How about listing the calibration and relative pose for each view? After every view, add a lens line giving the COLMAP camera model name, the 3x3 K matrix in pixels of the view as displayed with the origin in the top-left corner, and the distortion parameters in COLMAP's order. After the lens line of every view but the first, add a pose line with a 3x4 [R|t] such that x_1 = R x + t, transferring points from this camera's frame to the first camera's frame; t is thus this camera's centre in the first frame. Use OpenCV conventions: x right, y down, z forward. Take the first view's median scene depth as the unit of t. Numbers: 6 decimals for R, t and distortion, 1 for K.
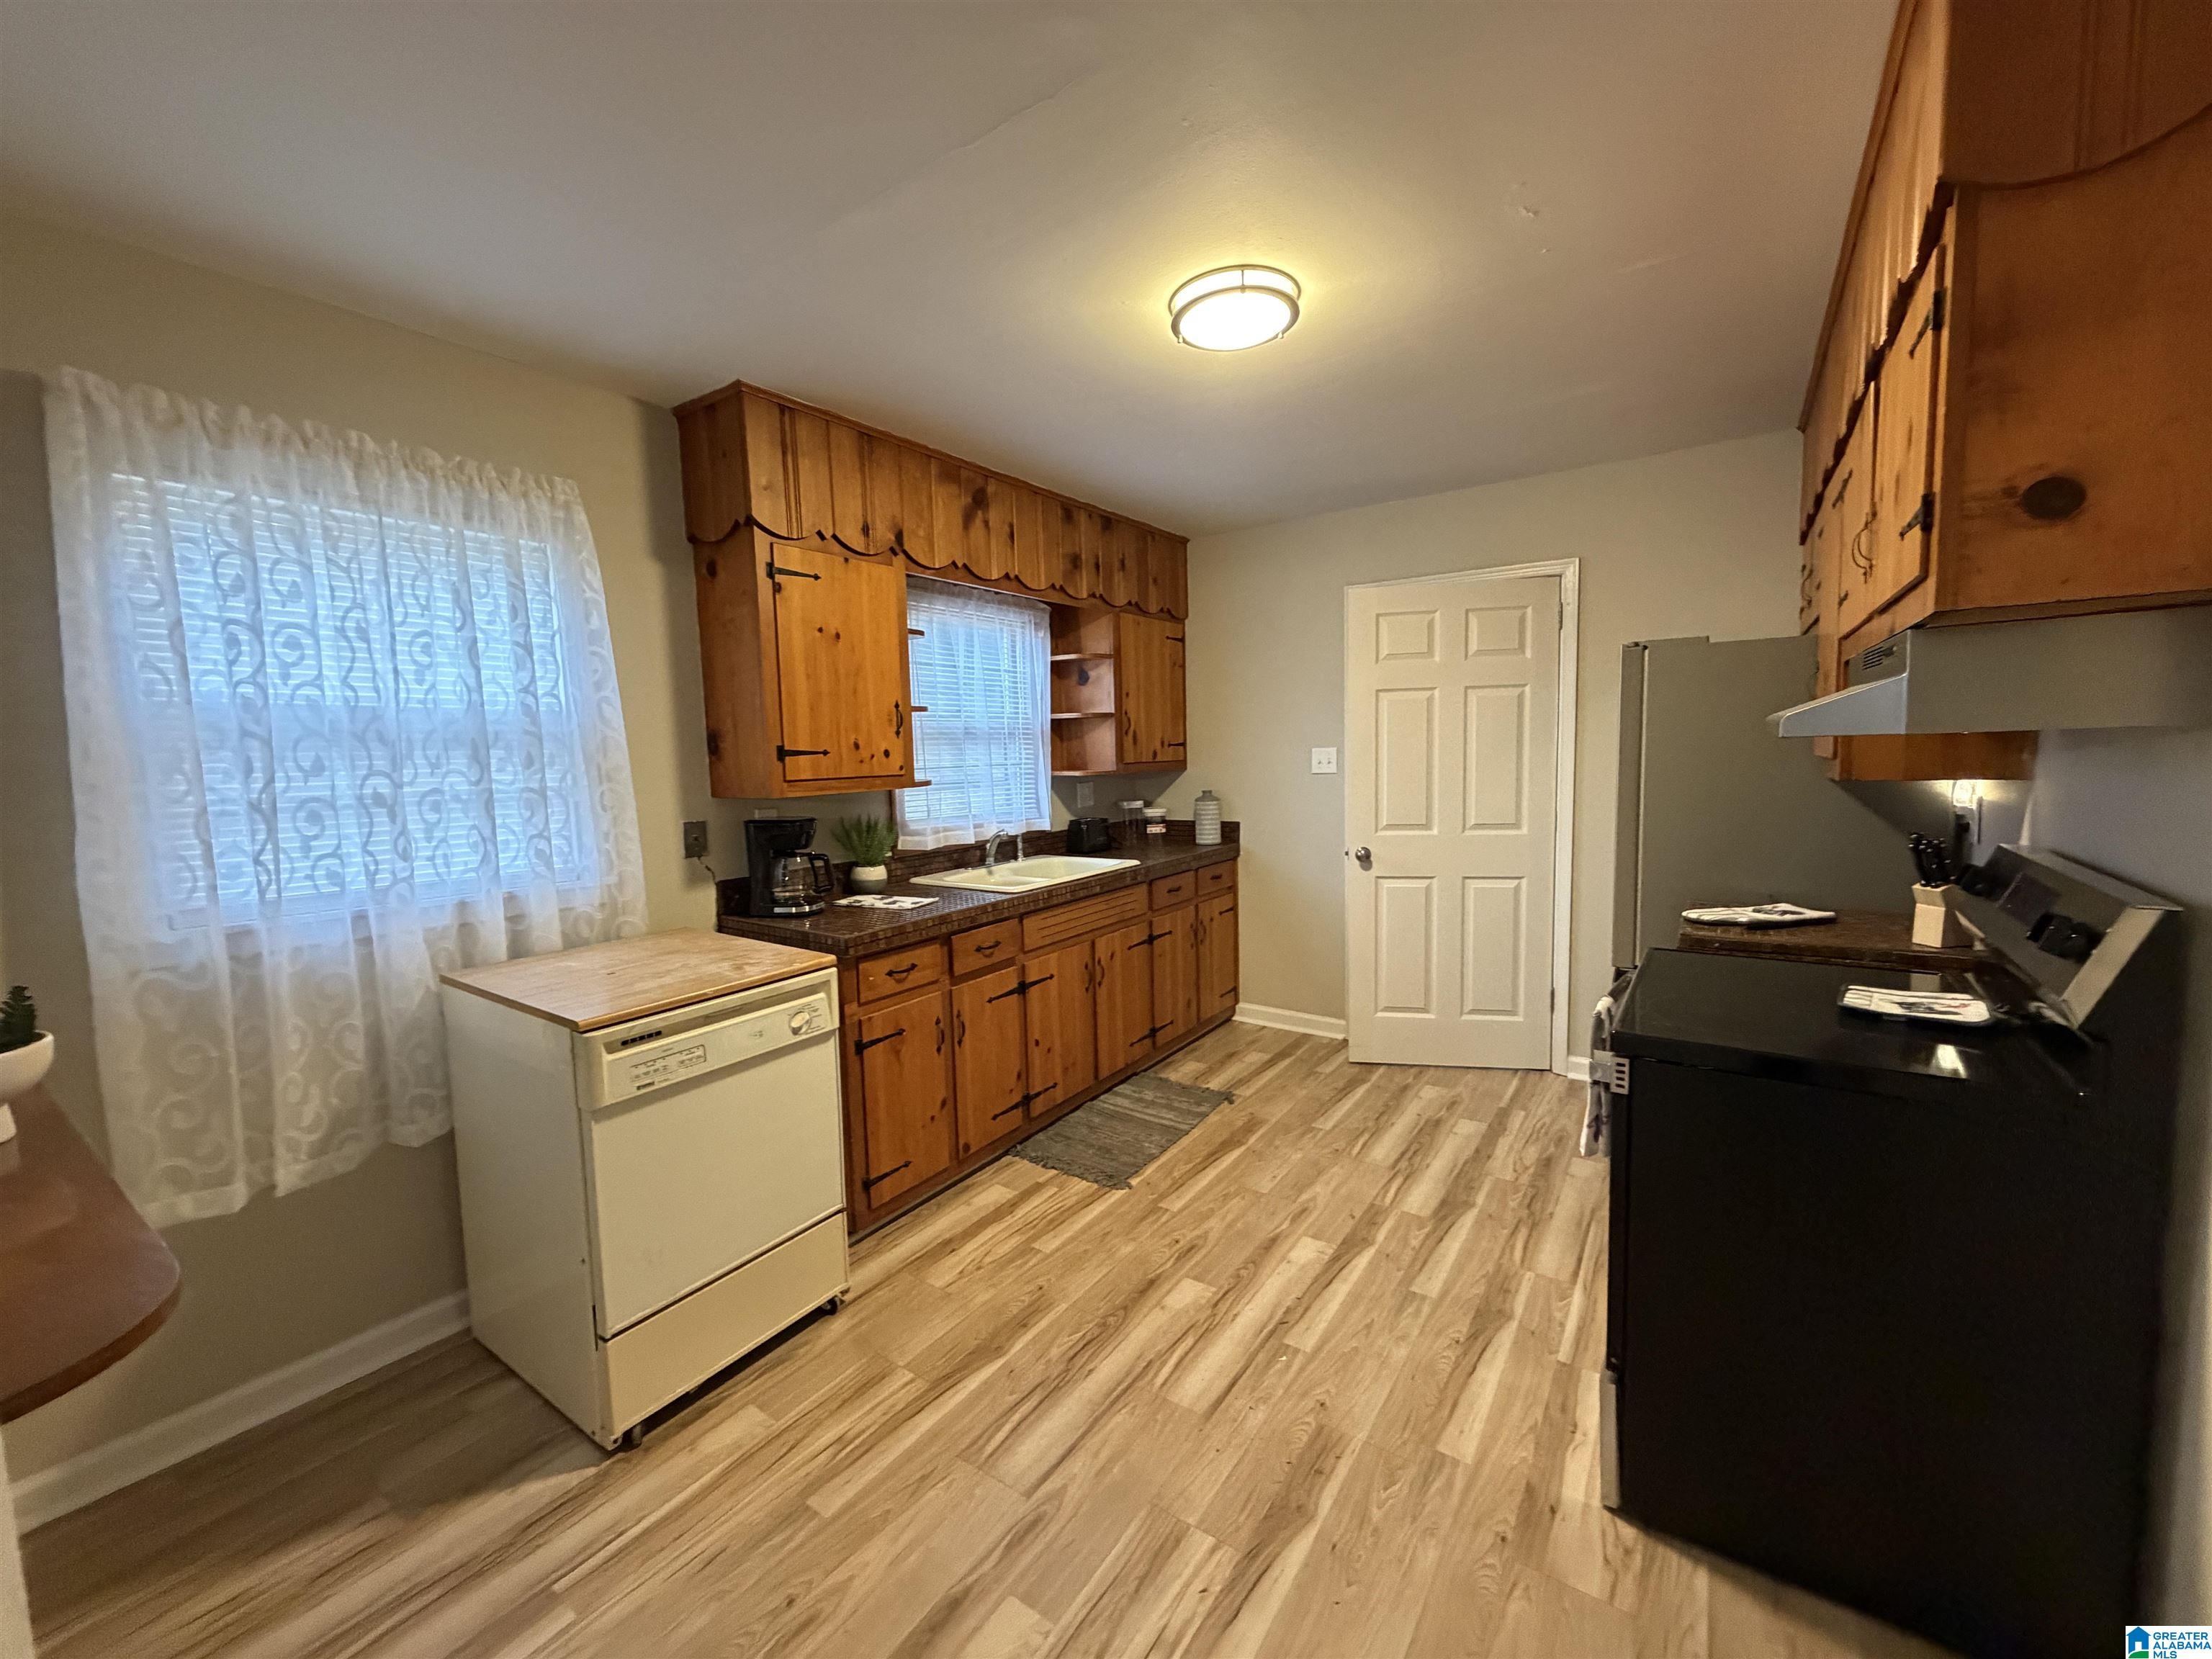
lens RADIAL K [[876.8, 0, 1107.5], [0, 876.8, 828.7], [0, 0, 1]] dist [-0.001448, 0.000400]
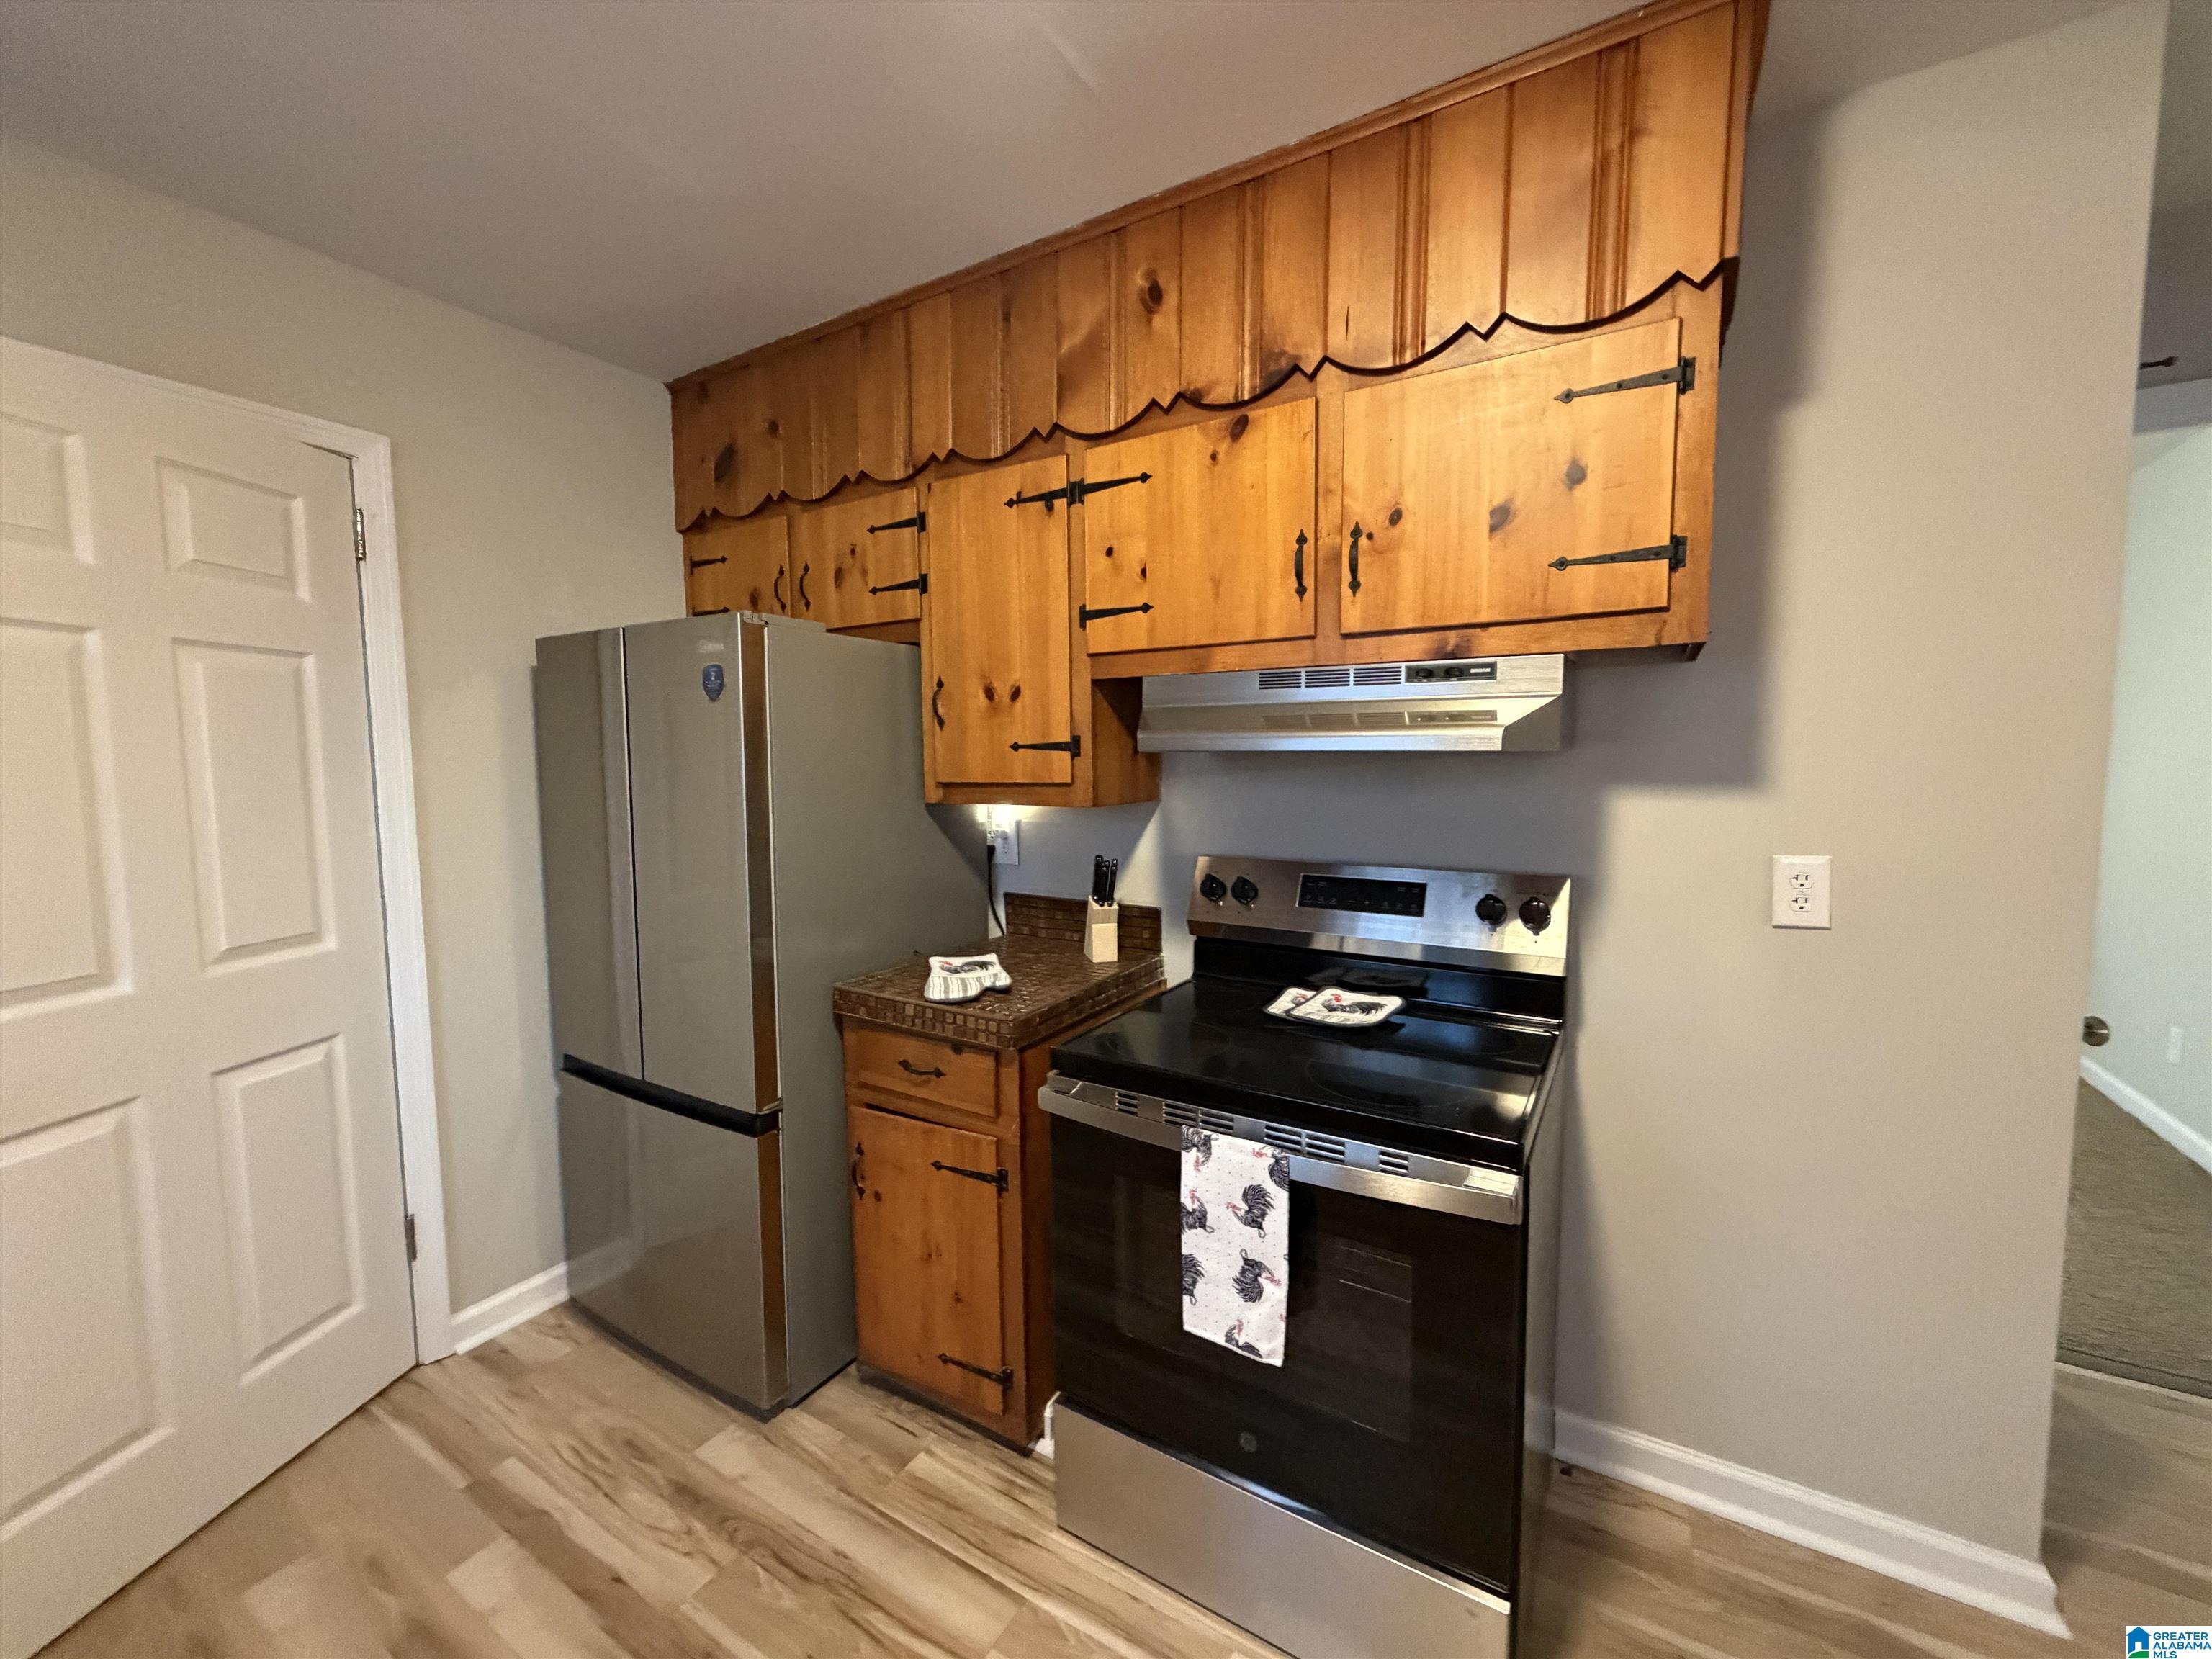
lens RADIAL K [[876.8, 0, 1101.8], [0, 876.8, 829.5], [0, 0, 1]] dist [-0.001448, 0.000400]
pose [[-0.060796, -0.052625, 0.996762, -0.064730], [0.102456, 0.993005, 0.058675, -0.058836], [-0.992878, 0.105692, -0.054979, 0.730858]]
